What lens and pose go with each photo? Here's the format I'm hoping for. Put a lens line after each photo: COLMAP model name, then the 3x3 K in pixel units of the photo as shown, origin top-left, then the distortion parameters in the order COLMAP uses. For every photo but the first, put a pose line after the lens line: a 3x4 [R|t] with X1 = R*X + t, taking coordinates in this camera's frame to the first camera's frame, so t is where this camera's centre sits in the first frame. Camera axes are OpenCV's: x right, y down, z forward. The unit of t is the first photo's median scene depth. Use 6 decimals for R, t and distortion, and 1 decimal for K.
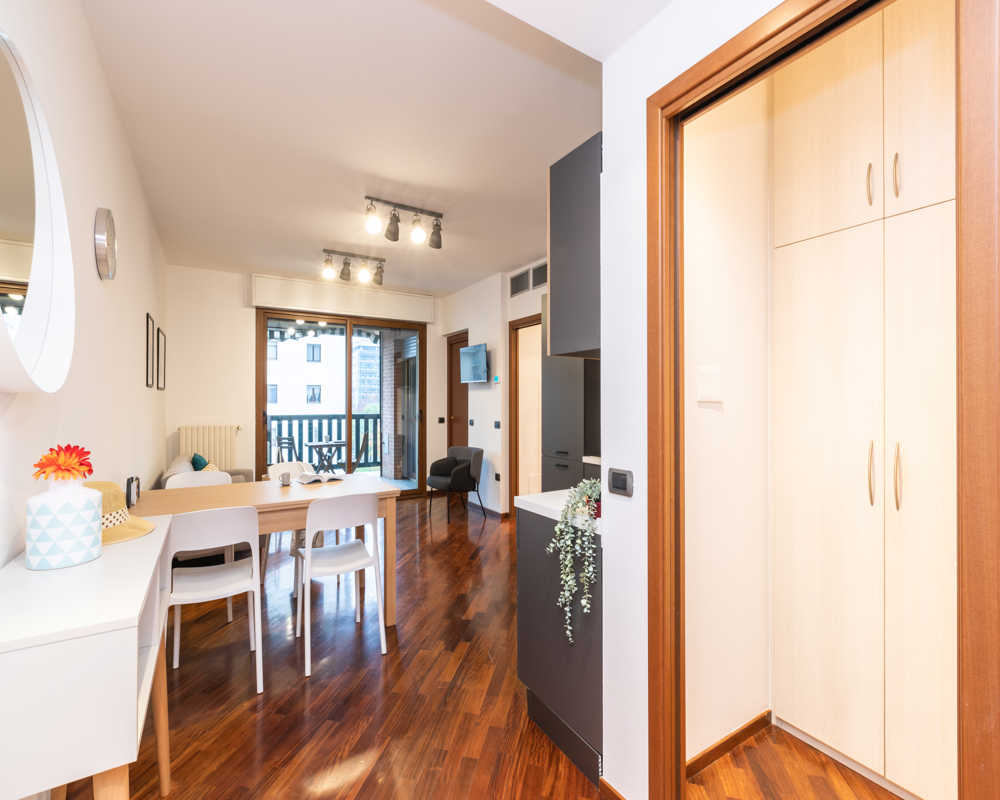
lens RADIAL K [[454.1, 0, 477.4], [0, 454.1, 402.0], [0, 0, 1]] dist [0.002130, -0.002580]
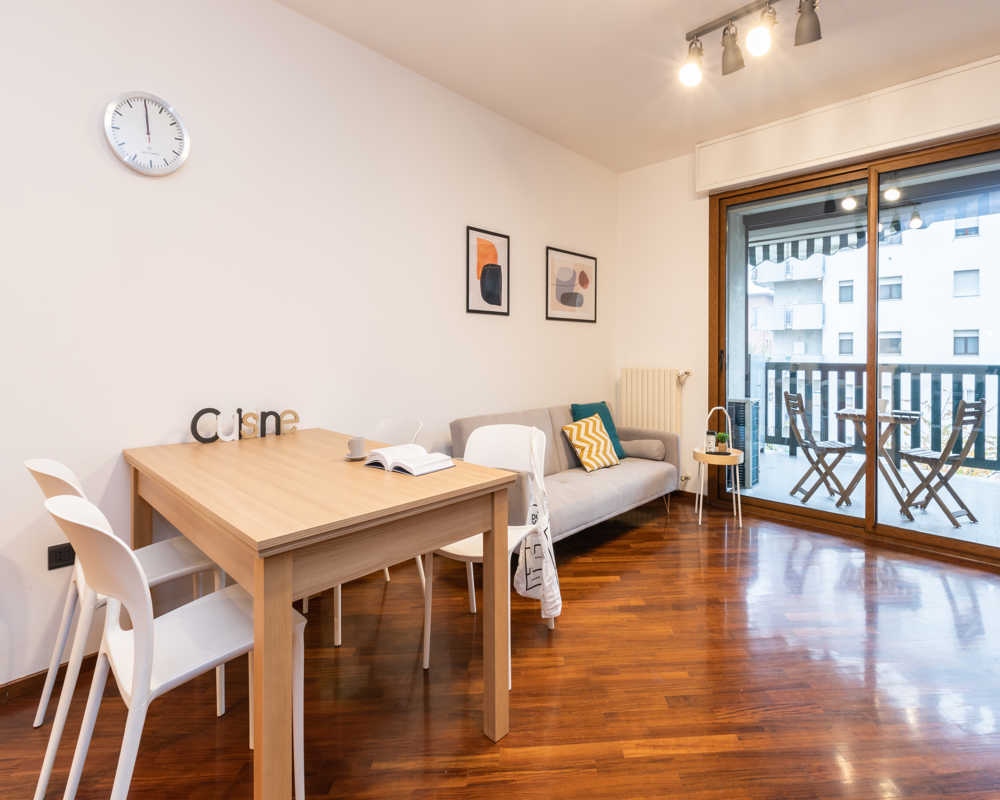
lens RADIAL K [[482.1, 0, 556.7], [0, 482.1, 356.4], [0, 0, 1]] dist [-0.003992, 0.002742]
pose [[0.315886, 0.005904, -0.948779, 0.116730], [-0.005387, 0.999976, 0.004429, 0.027243], [0.948782, 0.003712, 0.315911, 0.549719]]
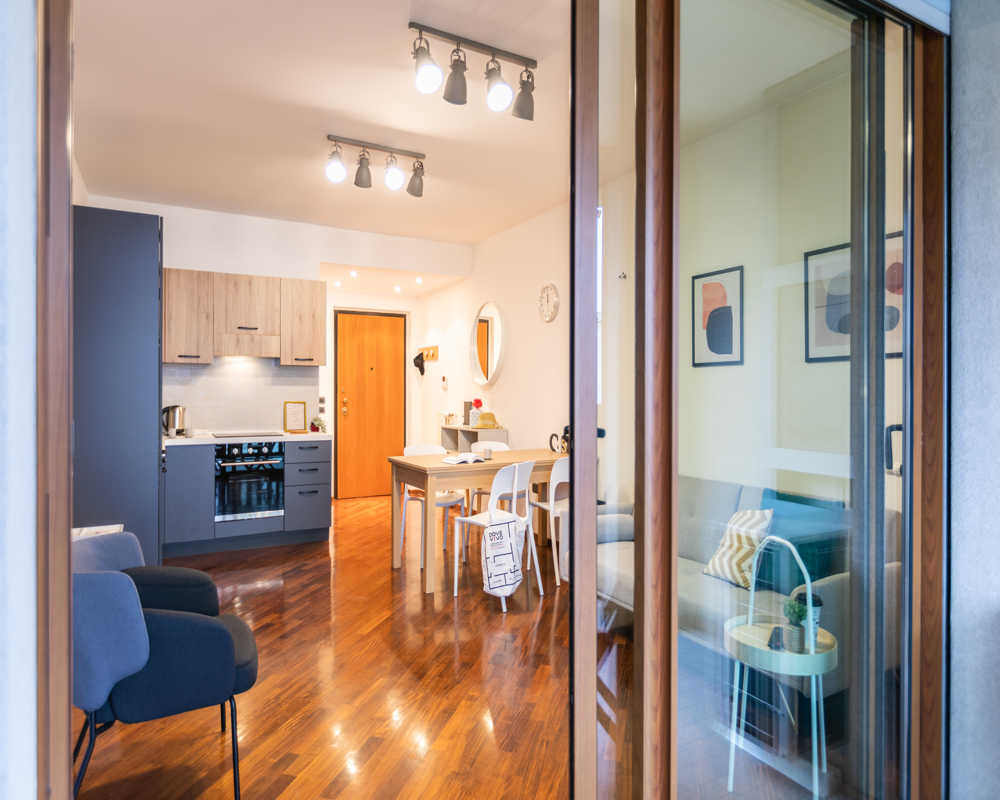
lens RADIAL K [[626.6, 0, 497.9], [0, 626.6, 398.8], [0, 0, 1]] dist [0.011056, 0.001936]
pose [[-0.999741, -0.005547, 0.022055, -0.250584], [-0.005263, 0.999902, 0.012936, 0.006524], [-0.022125, 0.012817, -0.999673, 1.336232]]
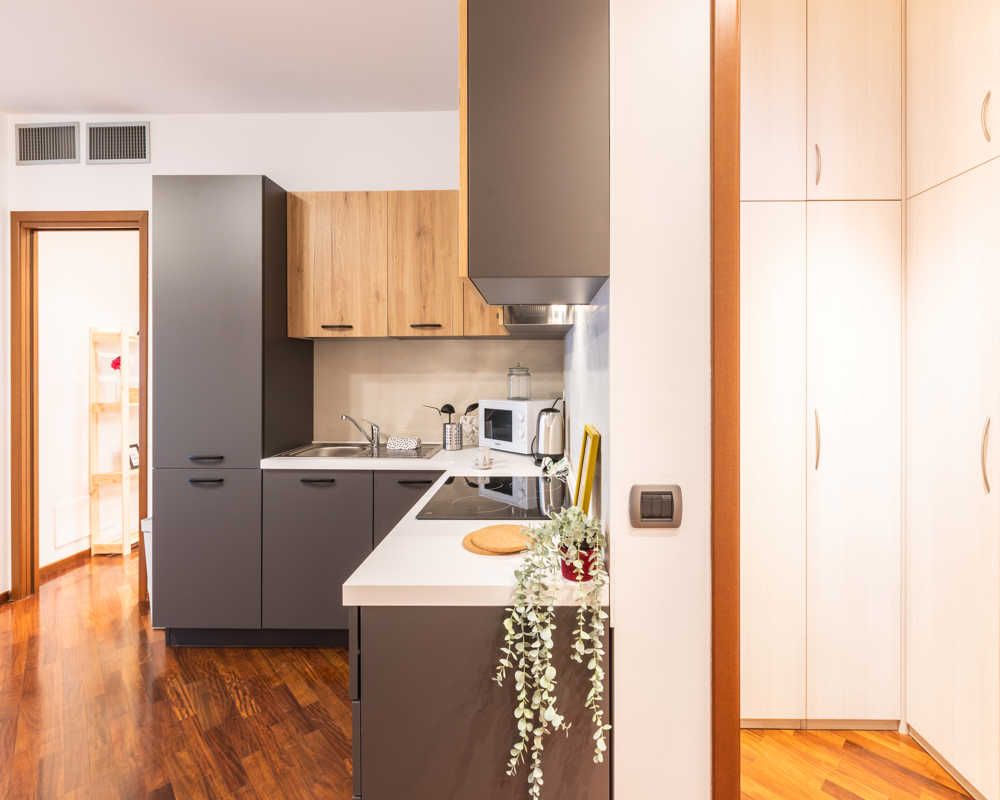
lens RADIAL K [[454.1, 0, 520.8], [0, 454.1, 375.1], [0, 0, 1]] dist [0.002130, -0.002580]
pose [[0.506451, -0.003402, 0.862262, -0.074794], [0.001130, 0.999994, 0.003282, 0.003114], [-0.862268, -0.000688, 0.506452, 0.246352]]
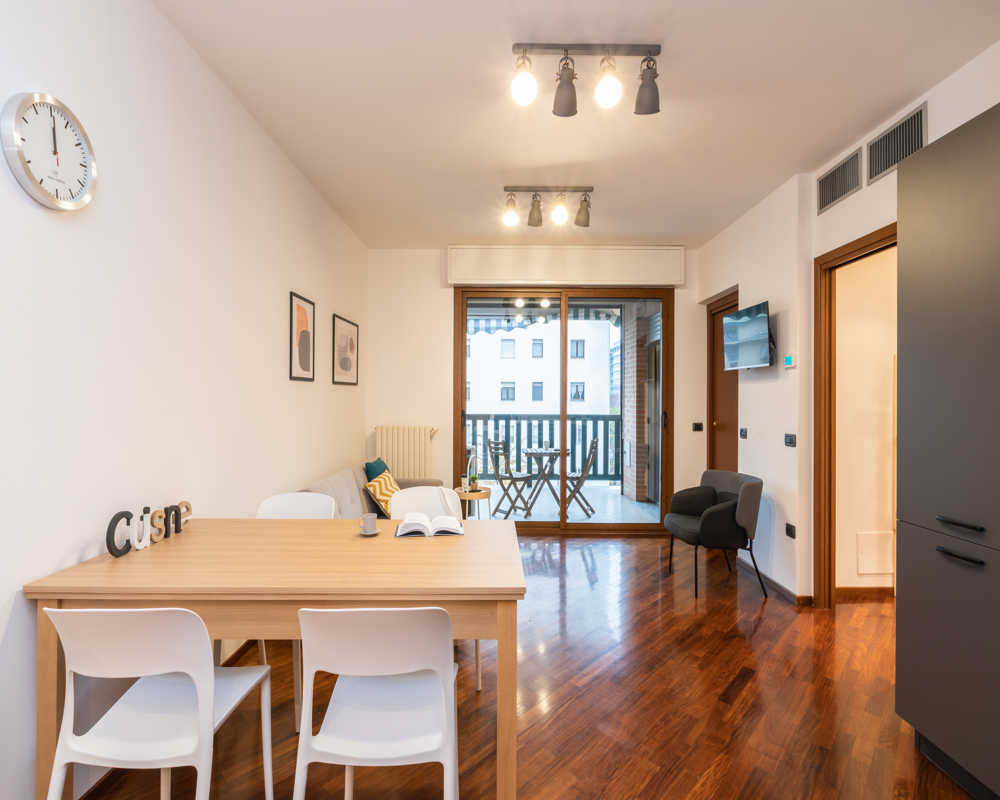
lens RADIAL K [[469.9, 0, 496.5], [0, 469.9, 396.3], [0, 0, 1]] dist [-0.009151, 0.001887]
pose [[0.860330, 0.001347, -0.509735, 0.024563], [-0.005438, 0.999964, -0.006536, 0.000347], [0.509708, 0.008395, 0.860307, 0.285905]]
